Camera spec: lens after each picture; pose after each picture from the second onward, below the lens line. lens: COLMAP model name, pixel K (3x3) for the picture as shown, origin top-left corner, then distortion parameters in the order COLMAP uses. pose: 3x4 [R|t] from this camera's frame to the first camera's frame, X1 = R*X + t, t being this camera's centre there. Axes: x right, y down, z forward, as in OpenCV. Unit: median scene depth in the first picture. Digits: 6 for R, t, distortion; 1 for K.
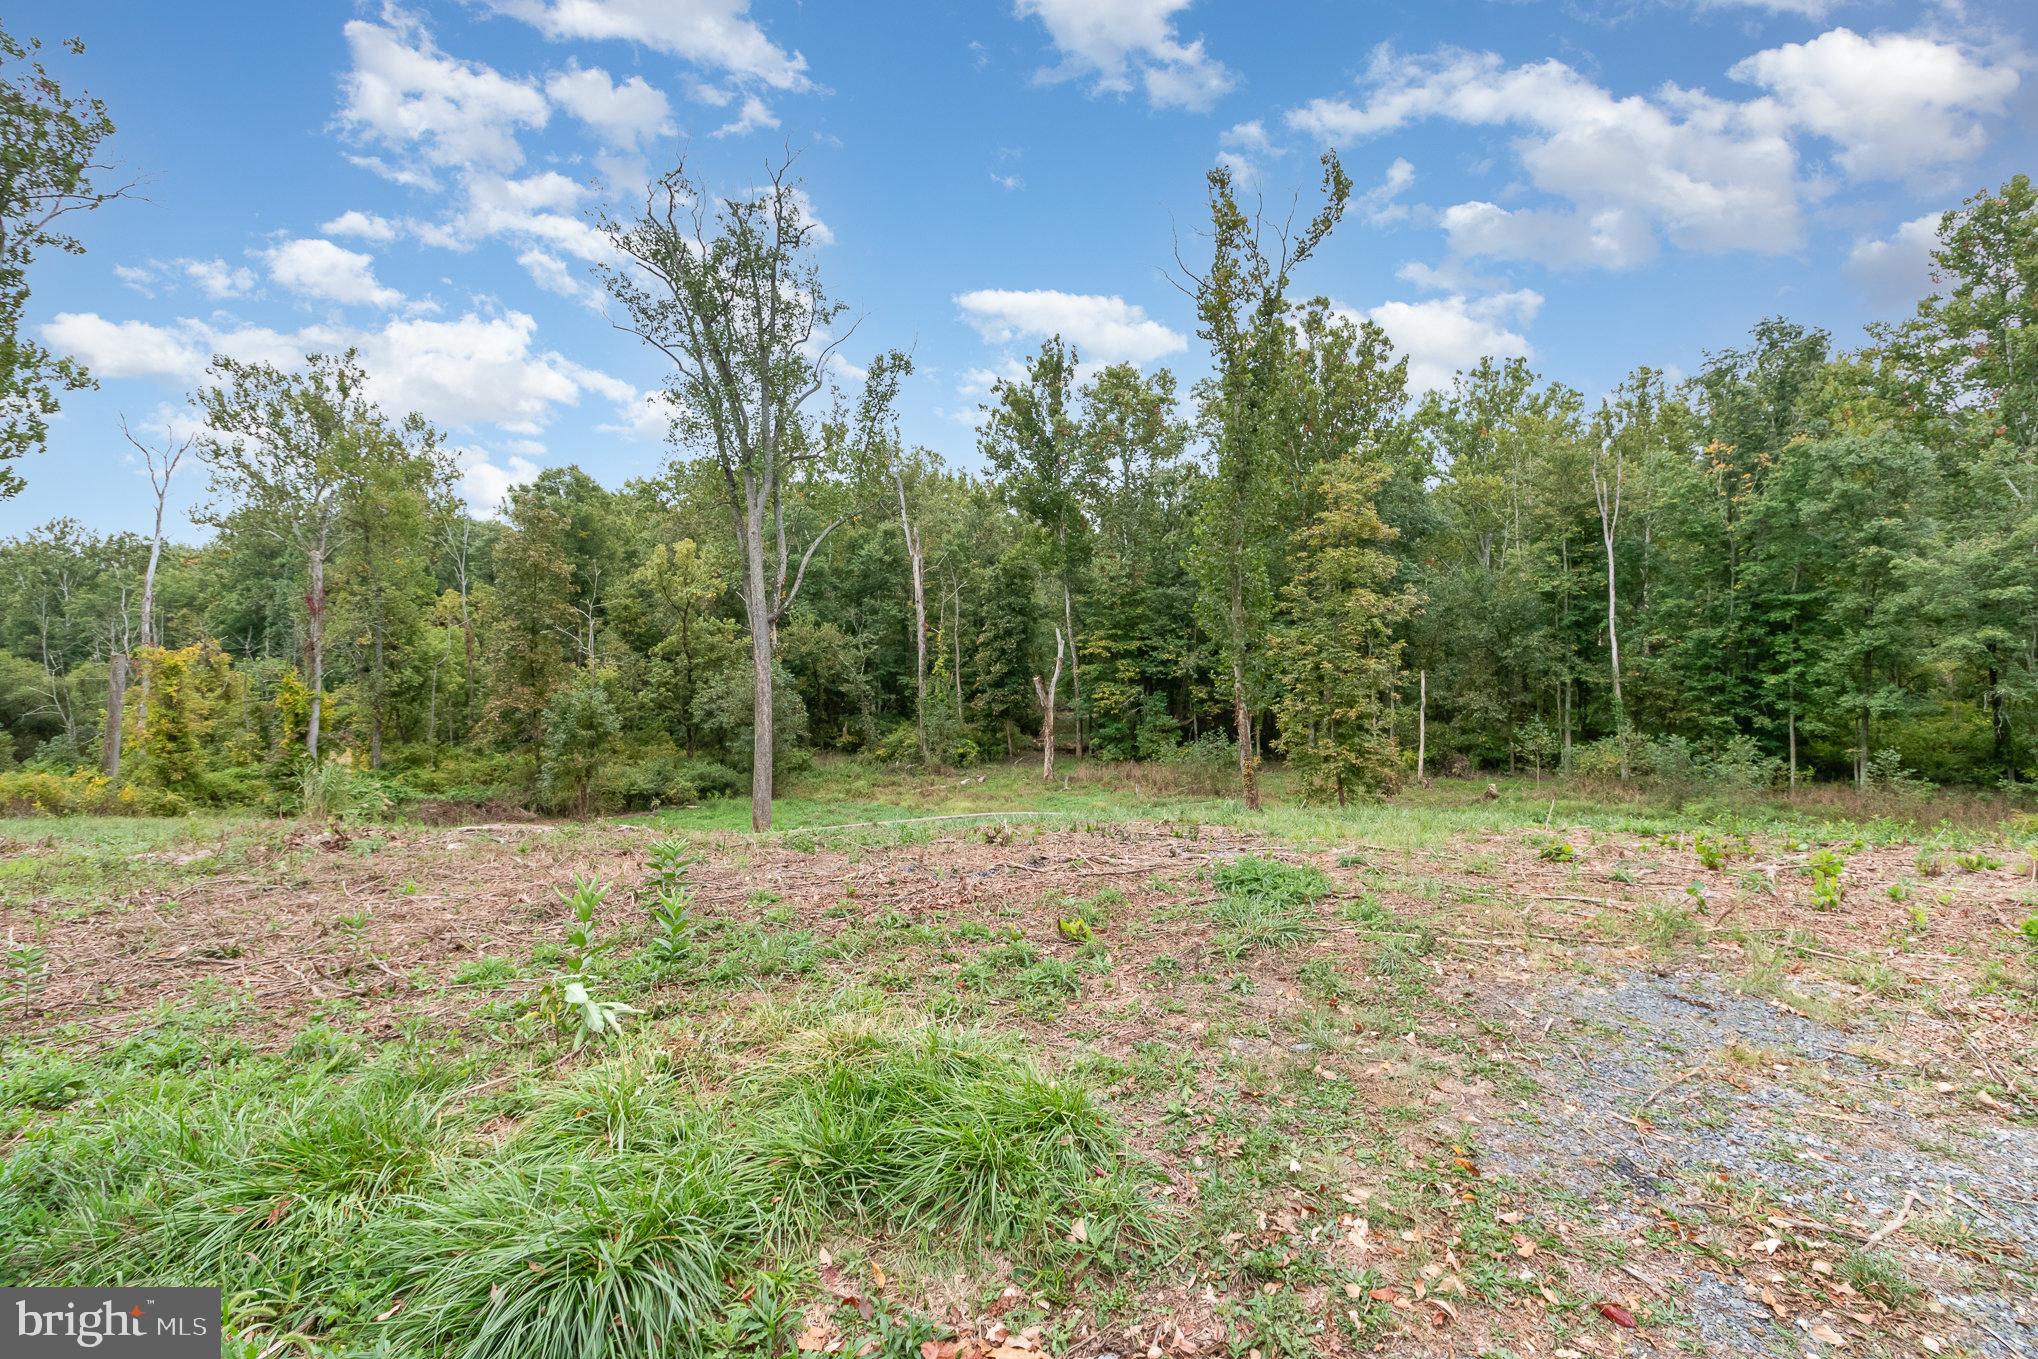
lens RADIAL K [[933.0, 0, 1036.3], [0, 933.0, 677.1], [0, 0, 1]] dist [0.000015, 0.000972]
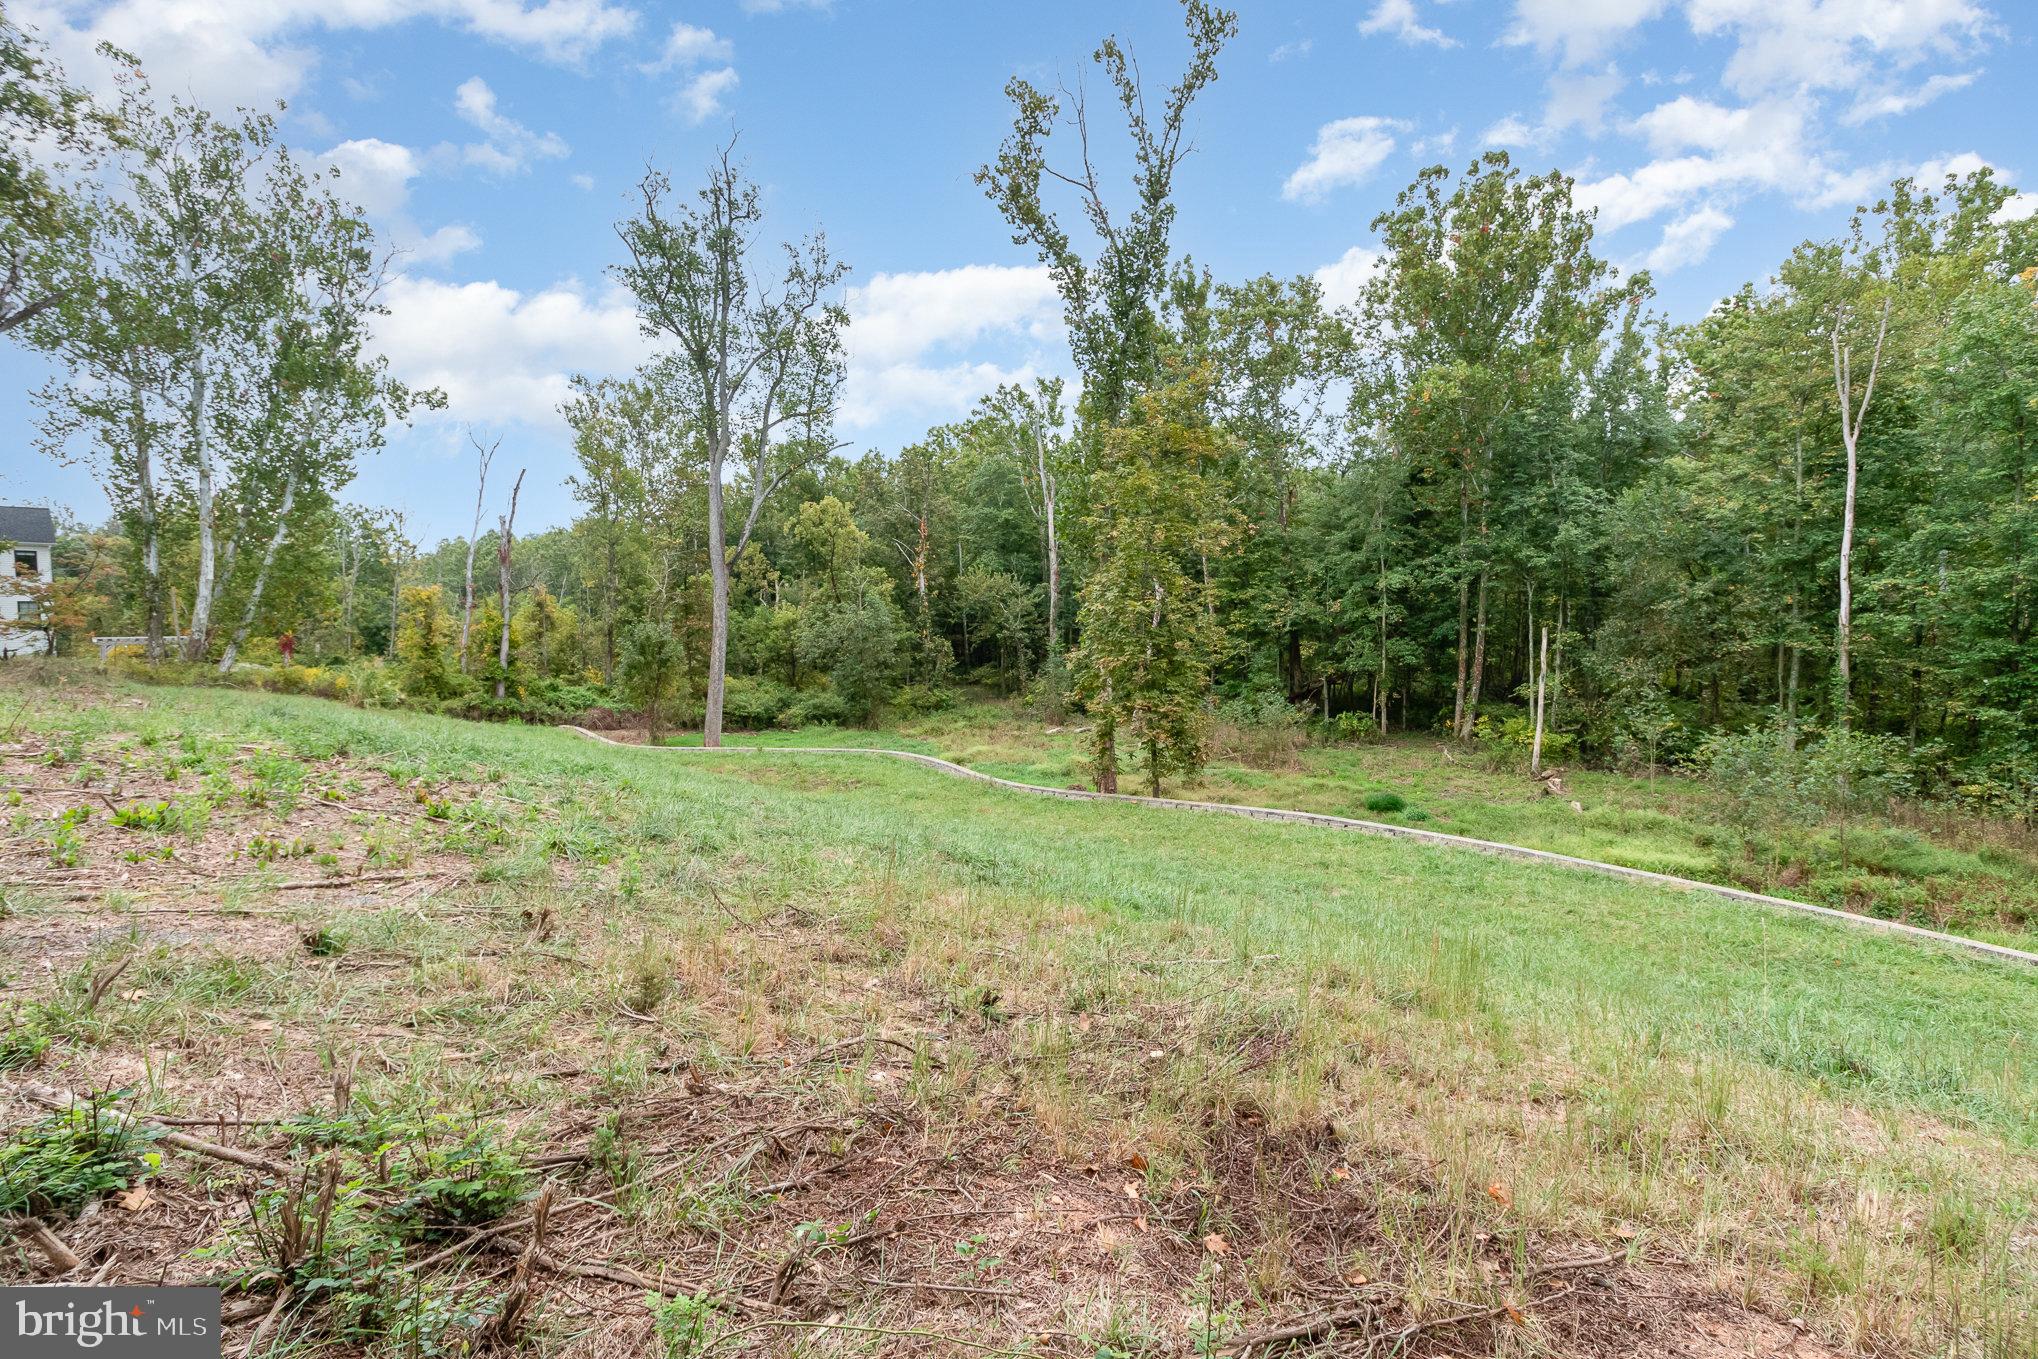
lens RADIAL K [[933.0, 0, 1028.4], [0, 933.0, 671.6], [0, 0, 1]] dist [0.000015, 0.000972]
pose [[0.879642, 0.046249, -0.473382, 0.417213], [-0.027461, 0.998539, 0.046528, 0.005426], [0.474843, -0.027929, 0.879627, 0.131598]]
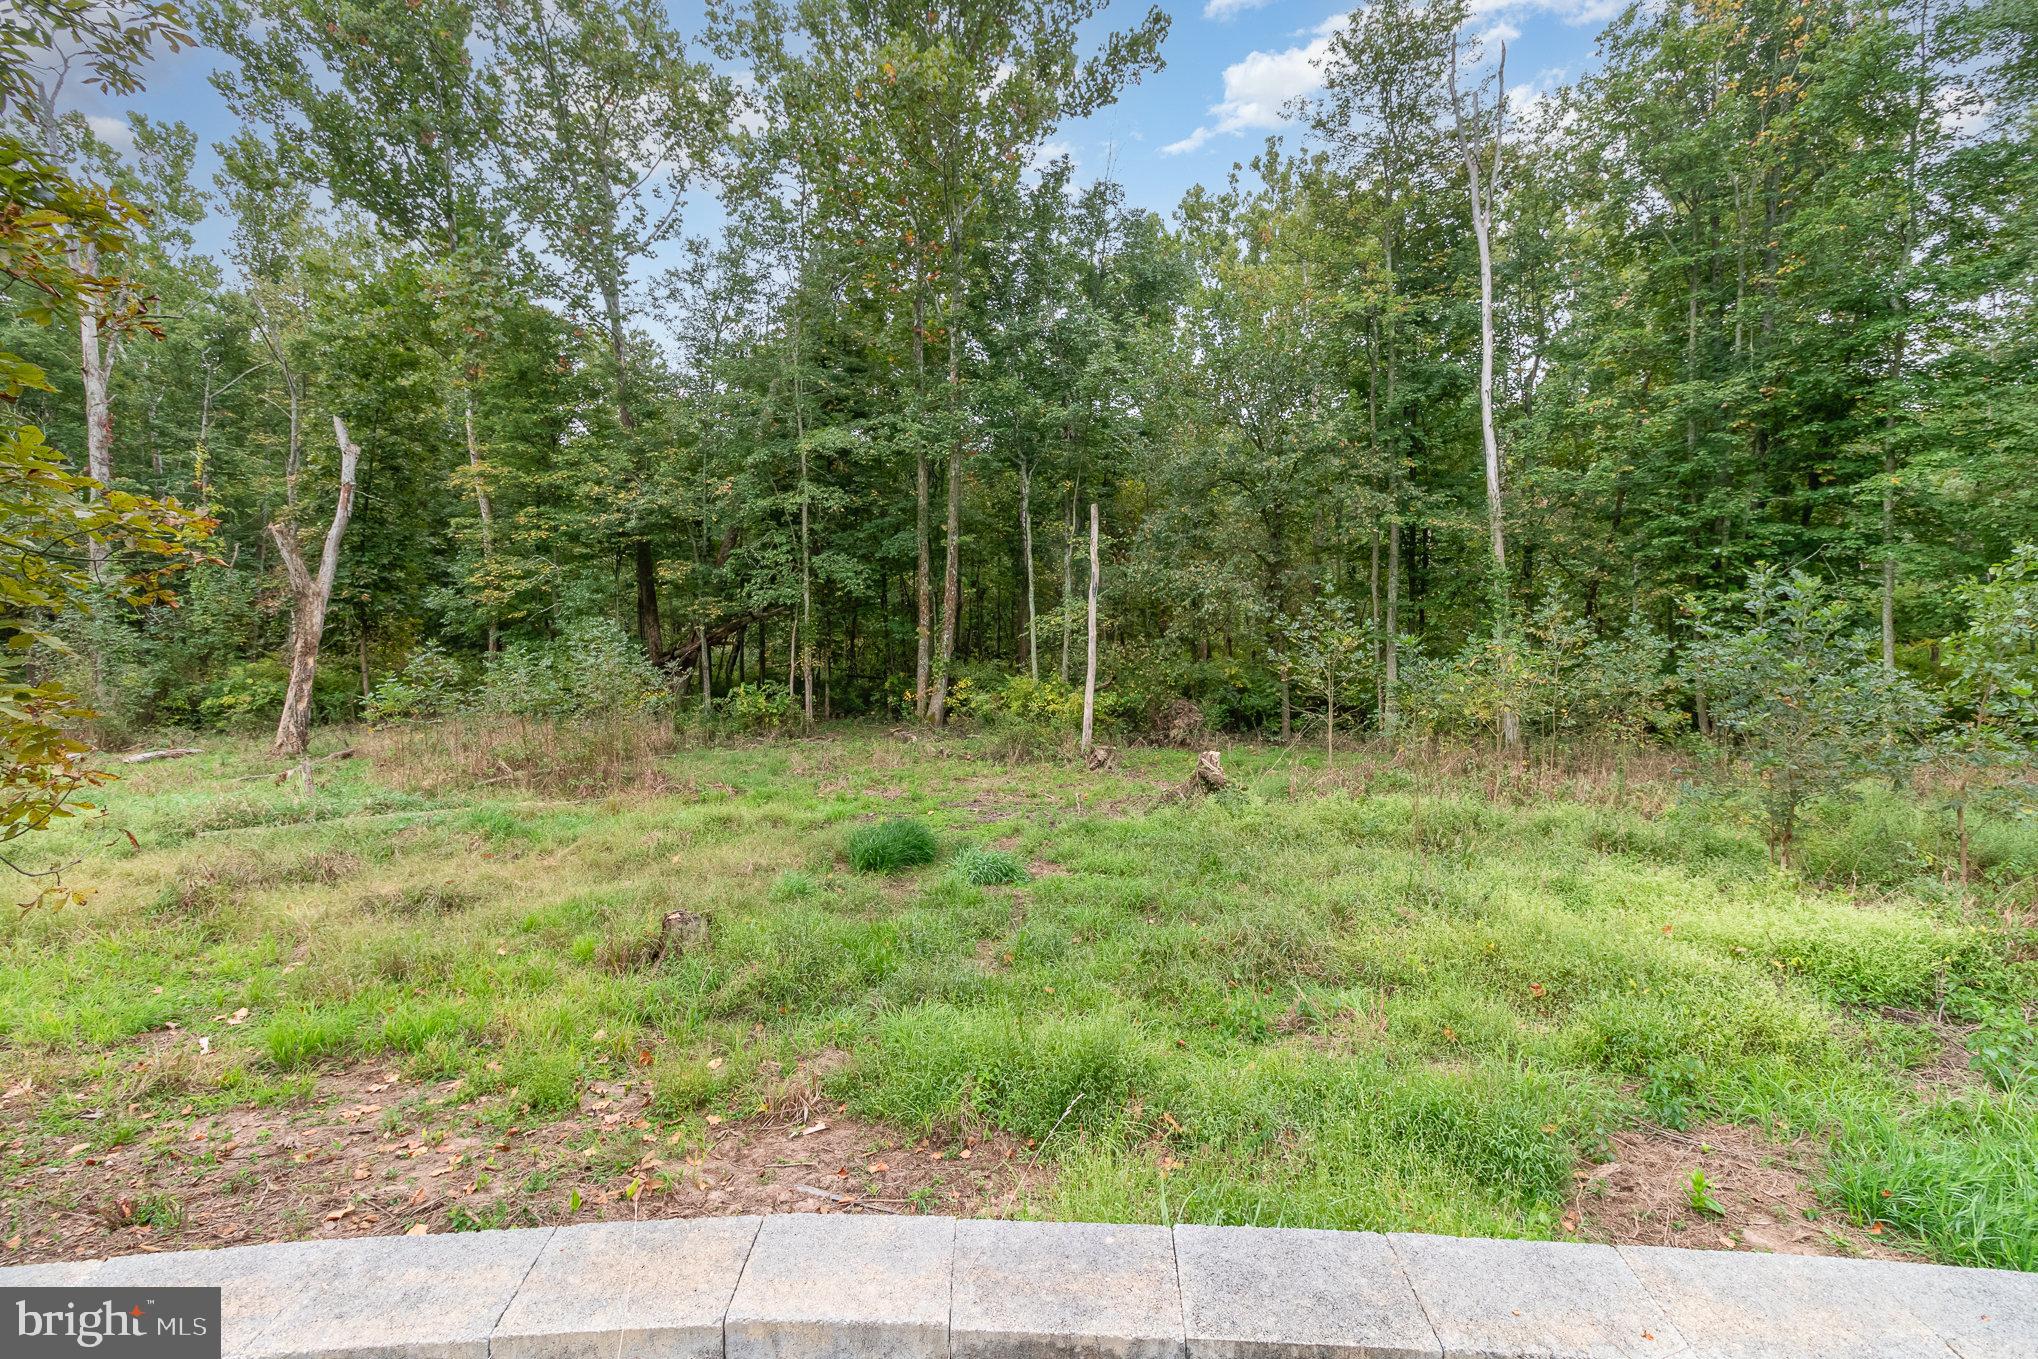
lens RADIAL K [[933.0, 0, 1037.5], [0, 933.0, 668.3], [0, 0, 1]] dist [0.000015, 0.000972]
pose [[0.983784, 0.014688, 0.178758, 0.318431], [-0.014454, 0.999892, -0.002611, 0.075138], [-0.178777, -0.000015, 0.983890, 0.584314]]
